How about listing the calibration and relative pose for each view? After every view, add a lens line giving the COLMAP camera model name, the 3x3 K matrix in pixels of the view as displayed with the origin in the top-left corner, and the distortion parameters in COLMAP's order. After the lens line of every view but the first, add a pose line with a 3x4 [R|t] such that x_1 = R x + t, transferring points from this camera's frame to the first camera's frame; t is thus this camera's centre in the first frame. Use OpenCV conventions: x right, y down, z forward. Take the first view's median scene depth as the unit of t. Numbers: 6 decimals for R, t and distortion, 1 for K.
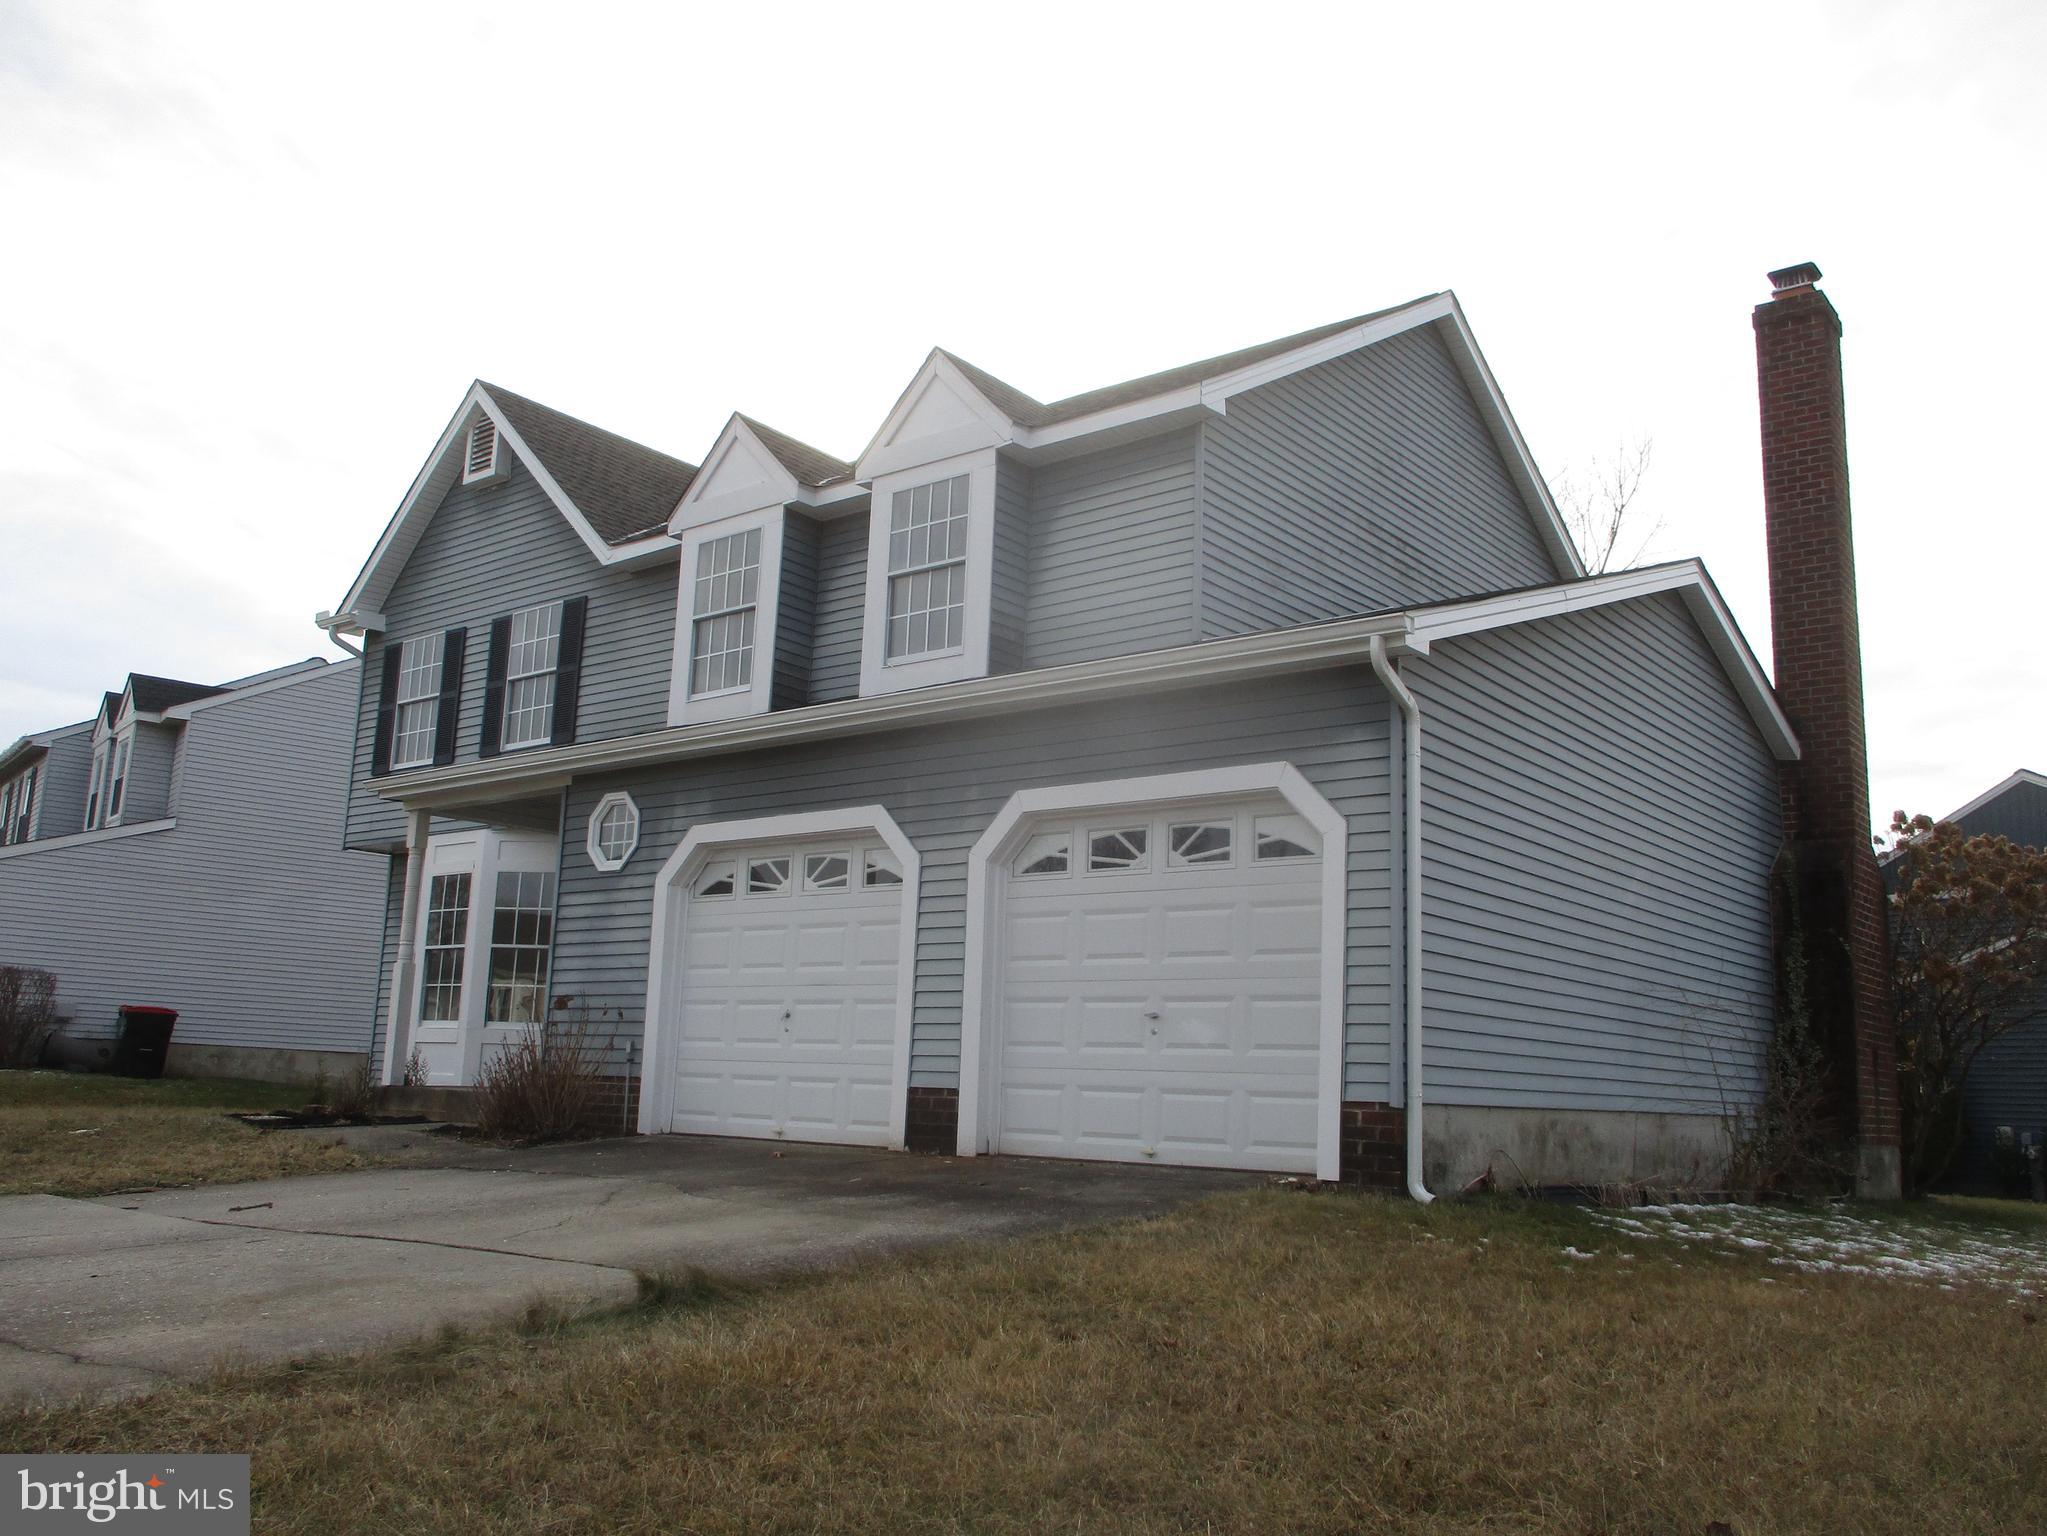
lens RADIAL K [[1689.7, 0, 1028.4], [0, 1689.7, 755.8], [0, 0, 1]] dist [-0.028839, 0.005207]
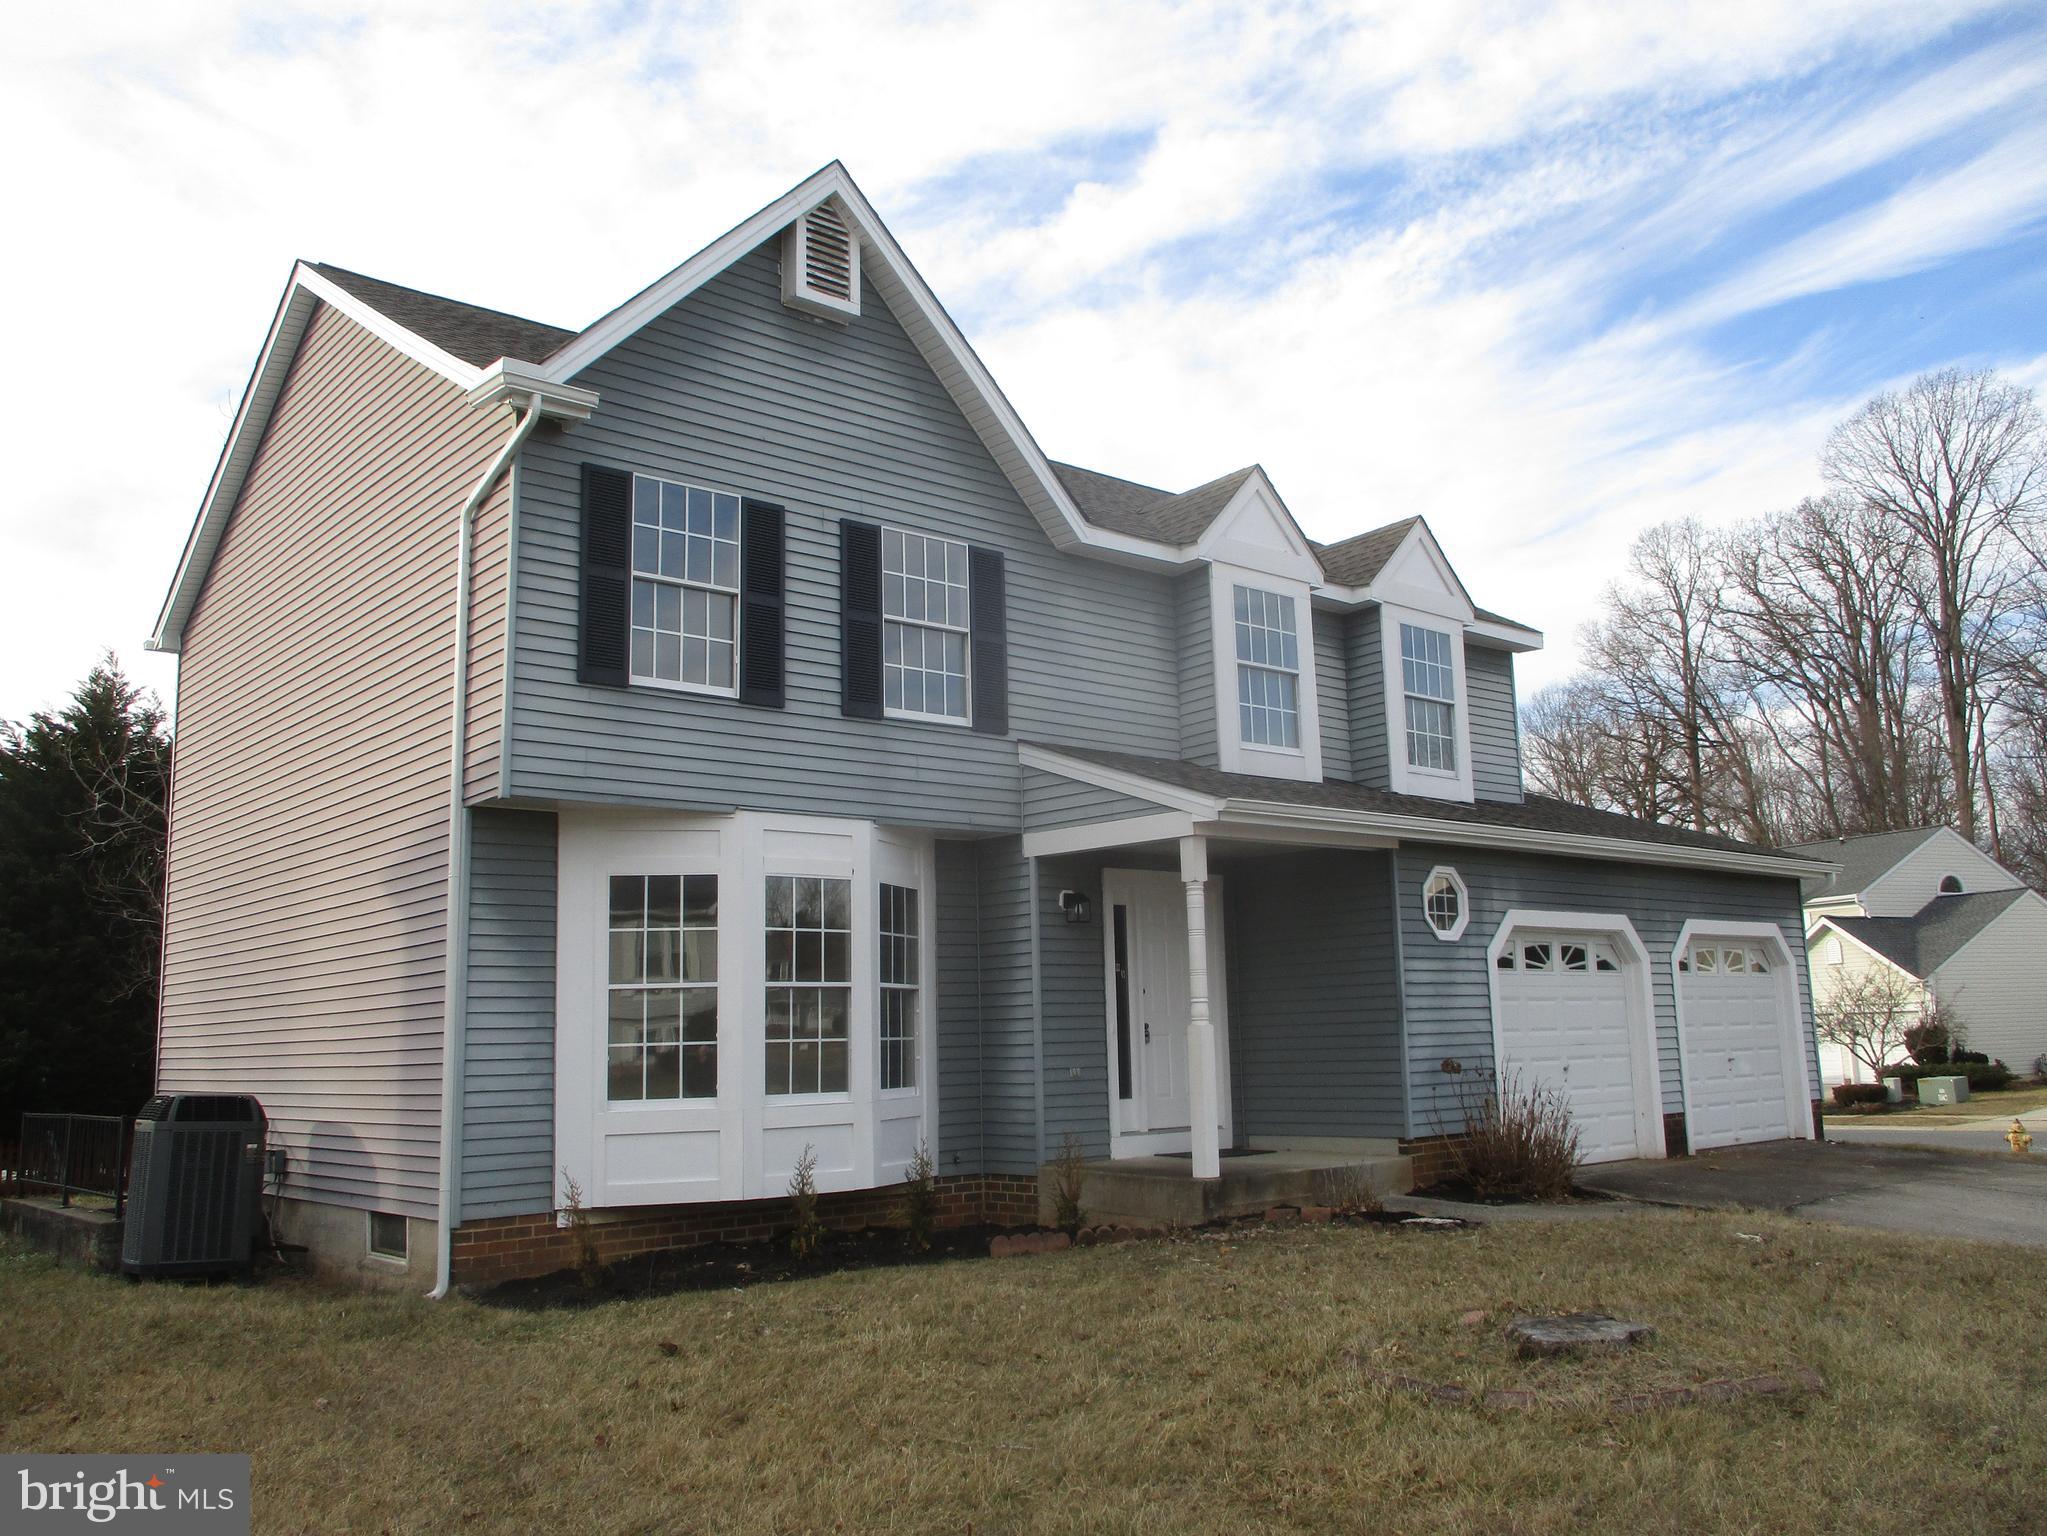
lens RADIAL K [[1689.7, 0, 1028.4], [0, 1689.7, 755.8], [0, 0, 1]] dist [-0.028839, 0.005207]
pose [[0.175377, 0.129795, 0.975908, -1.383434], [-0.158925, 0.982003, -0.102046, 0.107184], [-0.971589, -0.137200, 0.192848, 1.096305]]
